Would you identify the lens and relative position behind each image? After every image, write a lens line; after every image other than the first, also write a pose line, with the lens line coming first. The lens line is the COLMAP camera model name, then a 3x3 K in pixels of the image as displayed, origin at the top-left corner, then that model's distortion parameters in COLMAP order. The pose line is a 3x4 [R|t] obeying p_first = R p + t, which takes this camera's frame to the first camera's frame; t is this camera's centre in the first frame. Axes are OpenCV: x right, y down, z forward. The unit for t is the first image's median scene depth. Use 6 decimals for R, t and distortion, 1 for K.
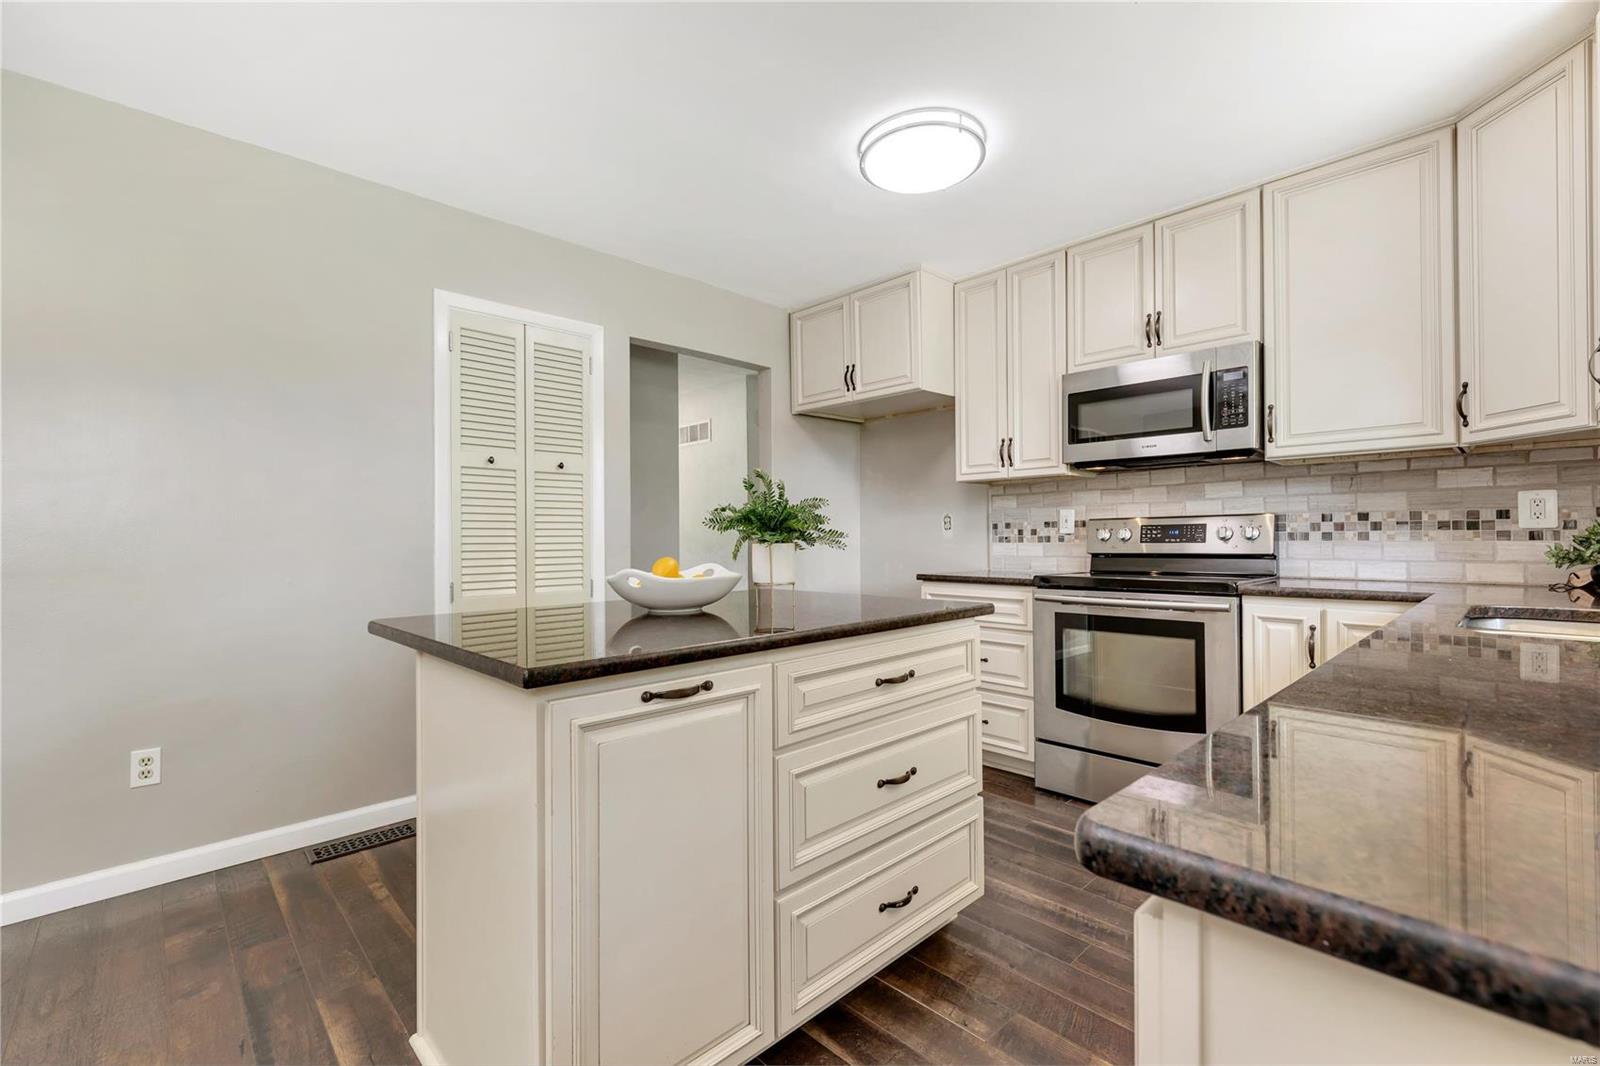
lens RADIAL K [[690.0, 0, 799.8], [0, 690.0, 529.2], [0, 0, 1]] dist [0.007728, -0.000227]
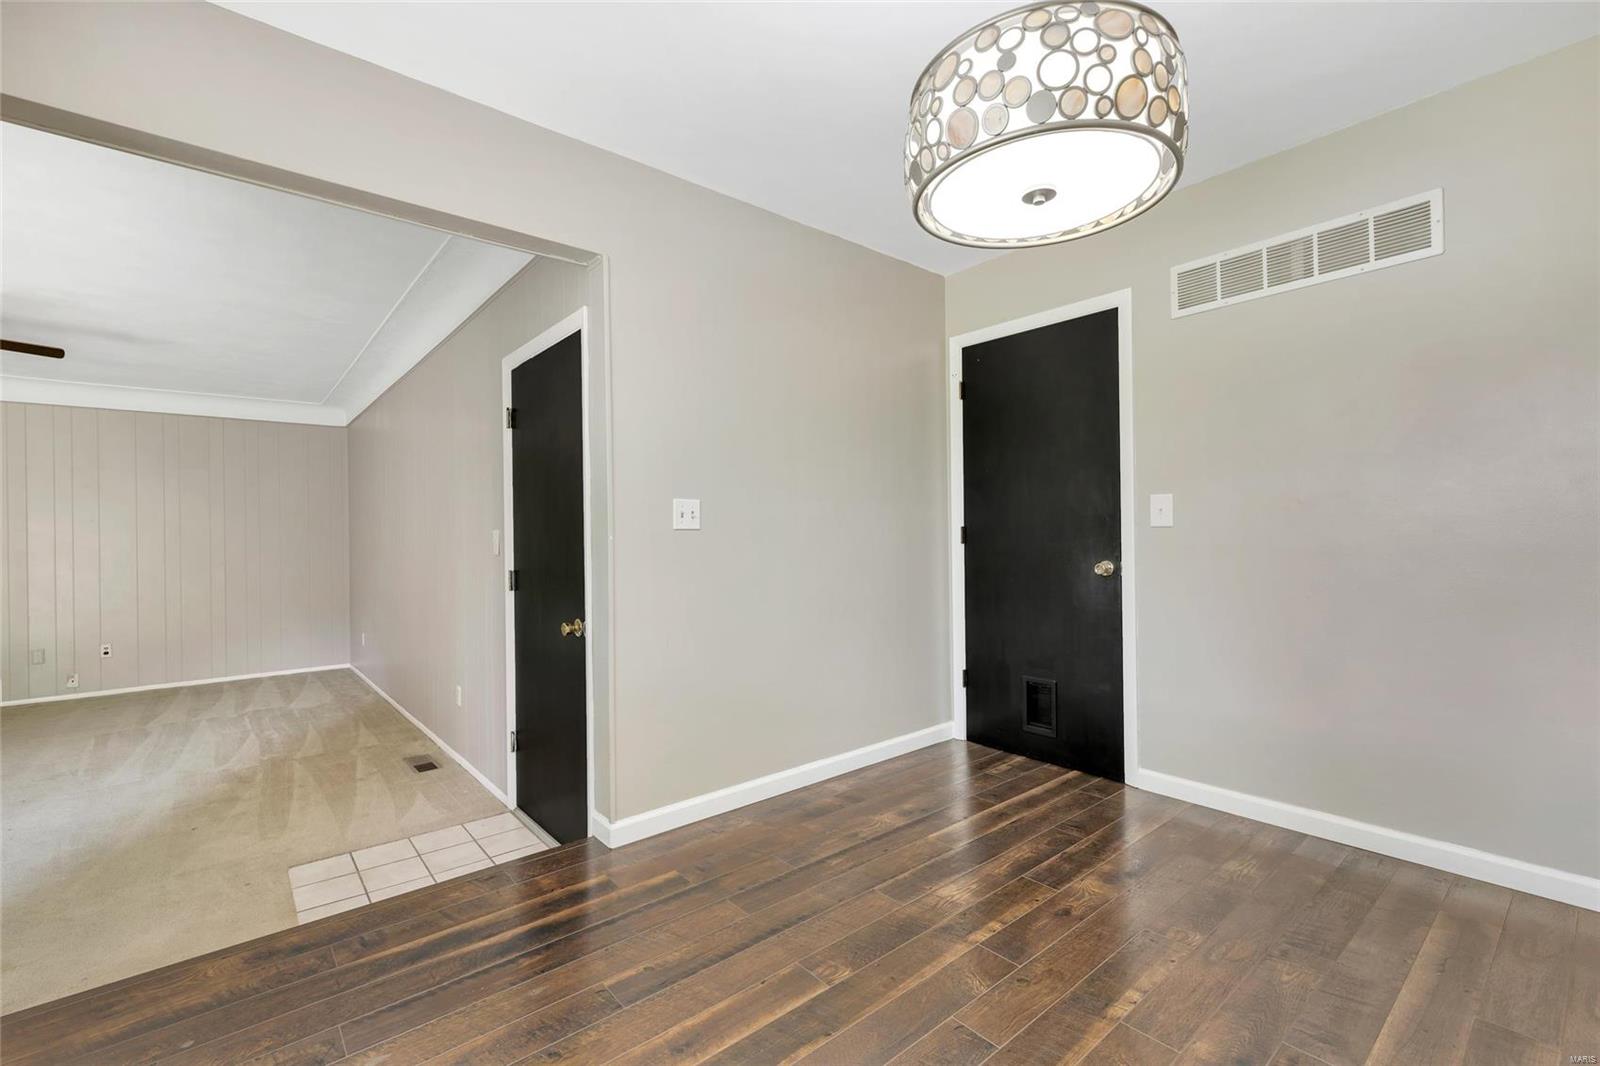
lens RADIAL K [[690.0, 0, 804.6], [0, 690.0, 537.6], [0, 0, 1]] dist [0.007728, -0.000227]
pose [[-0.055858, 0.010683, -0.998382, 0.872419], [0.029185, 0.999533, 0.009062, -0.001329], [0.998012, -0.028631, -0.056144, 0.920194]]
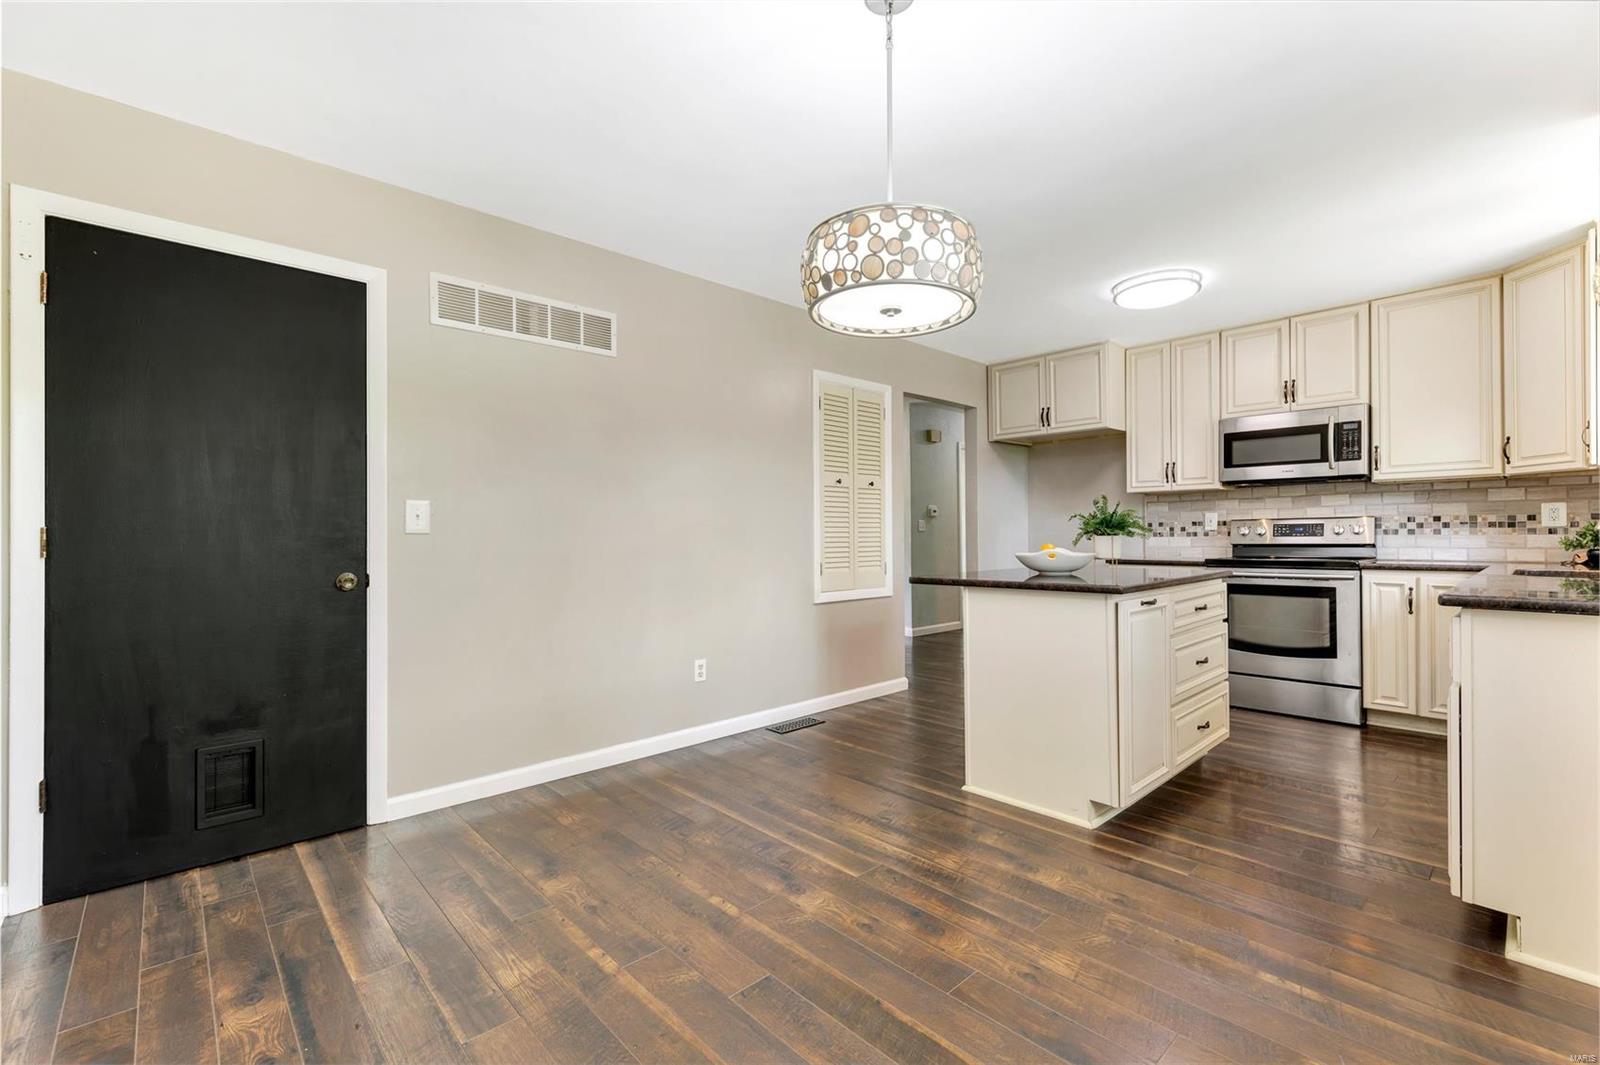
lens RADIAL K [[690.0, 0, 798.6], [0, 690.0, 529.3], [0, 0, 1]] dist [0.007728, -0.000227]
pose [[0.999888, -0.000697, -0.014980, -0.537050], [0.000764, 0.999990, 0.004448, -0.002968], [0.014977, -0.004458, 0.999878, -0.515990]]
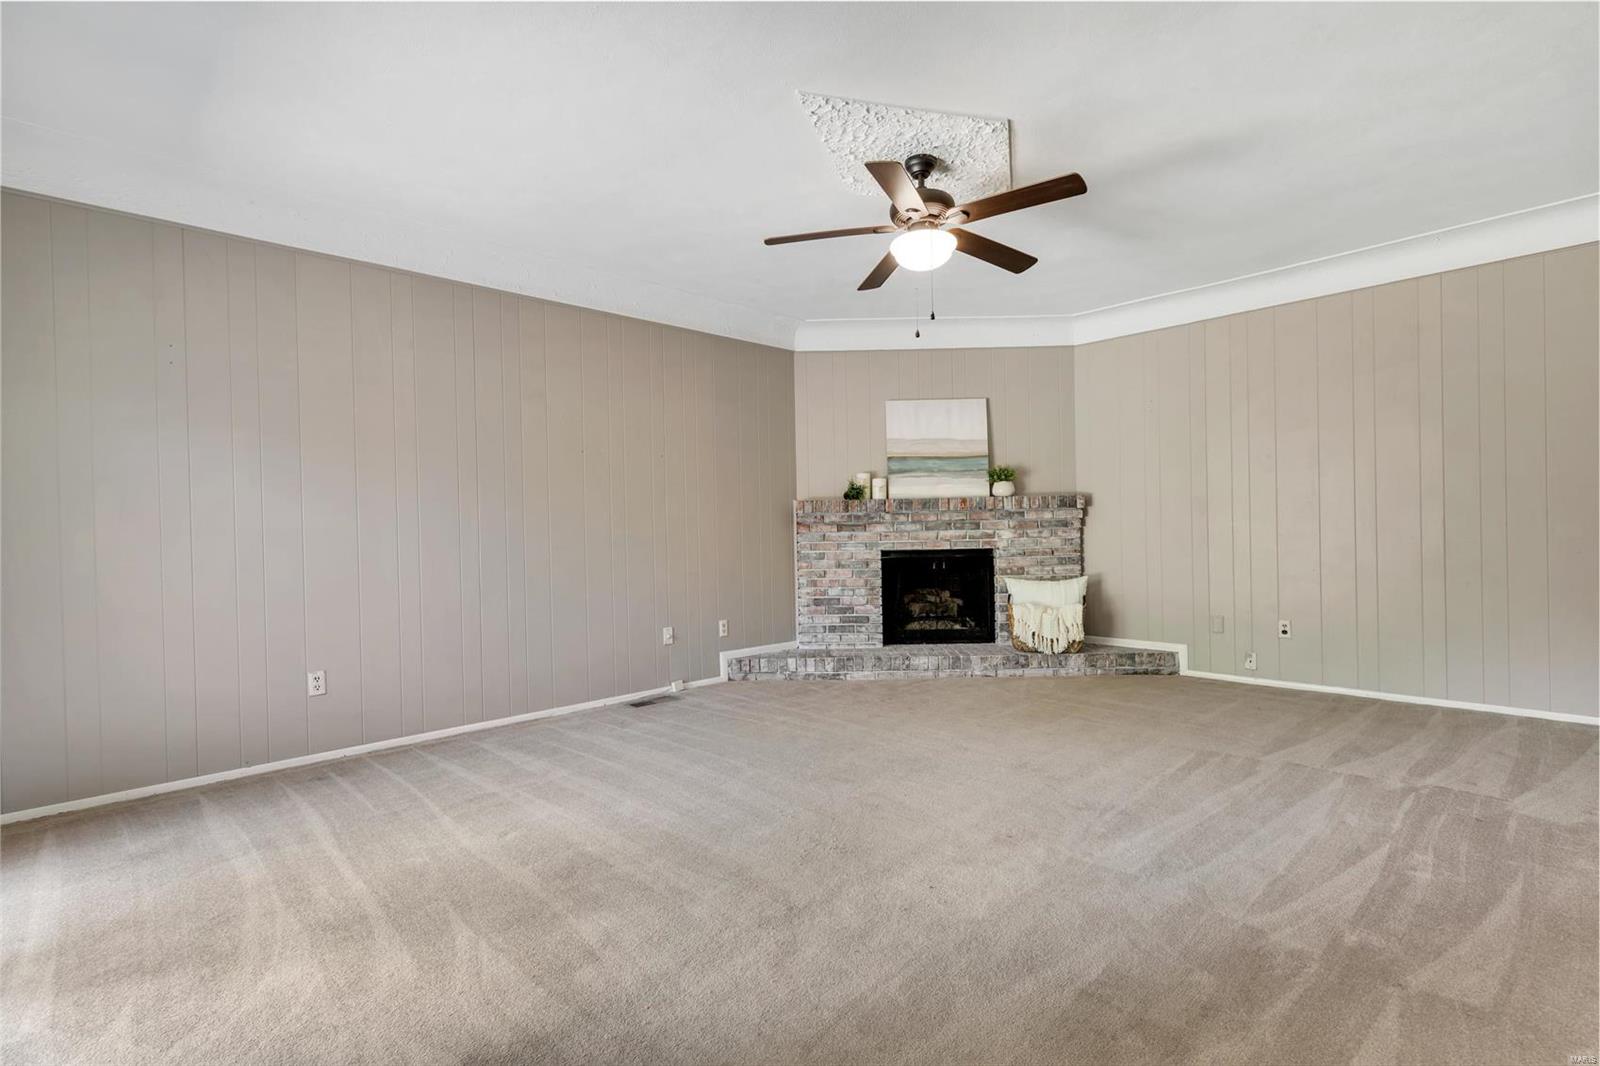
lens RADIAL K [[741.1, 0, 808.7], [0, 741.1, 534.8], [0, 0, 1]] dist [0.002123, 0.000431]
pose [[-0.999574, 0.029188, 0.000660, -1.655980], [0.029182, 0.999545, -0.007660, 0.183897], [-0.000883, -0.007637, -0.999970, -0.605500]]
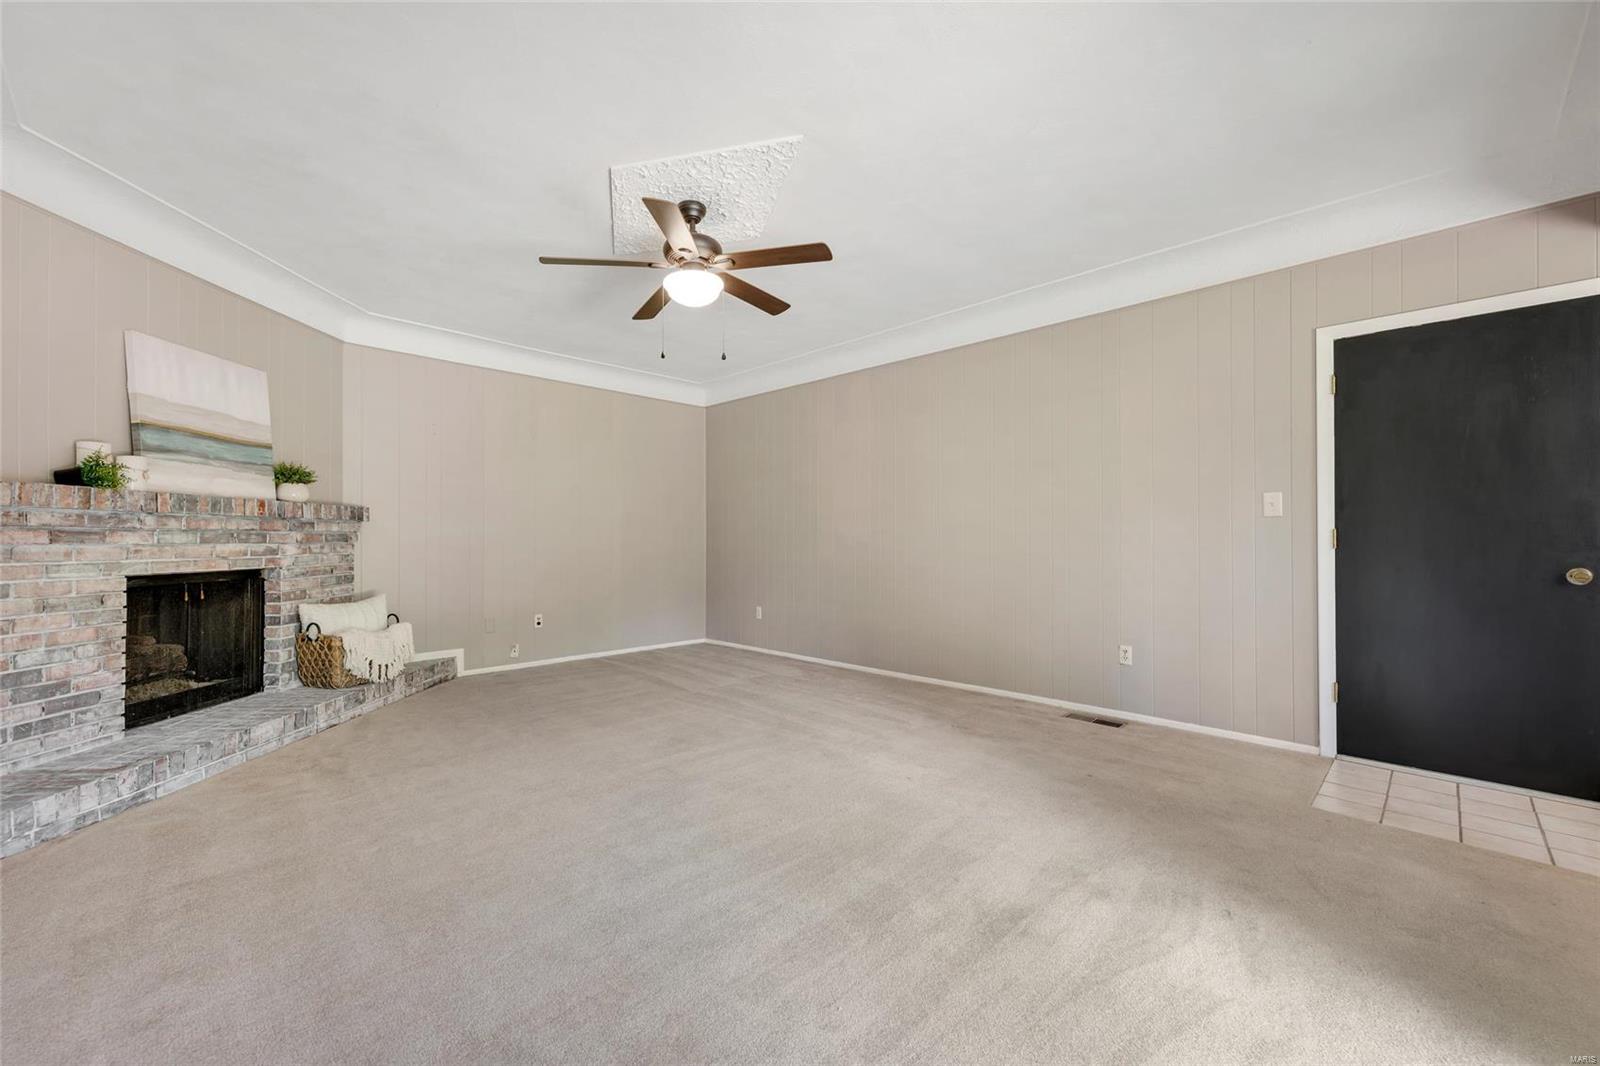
lens RADIAL K [[628.1, 0, 804.5], [0, 628.1, 540.5], [0, 0, 1]] dist [0.000366, -0.000014]
pose [[0.005414, 0.010854, -0.999926, 0.634093], [0.020108, 0.999738, 0.010961, 0.146467], [0.999783, -0.020166, 0.005194, -3.122792]]
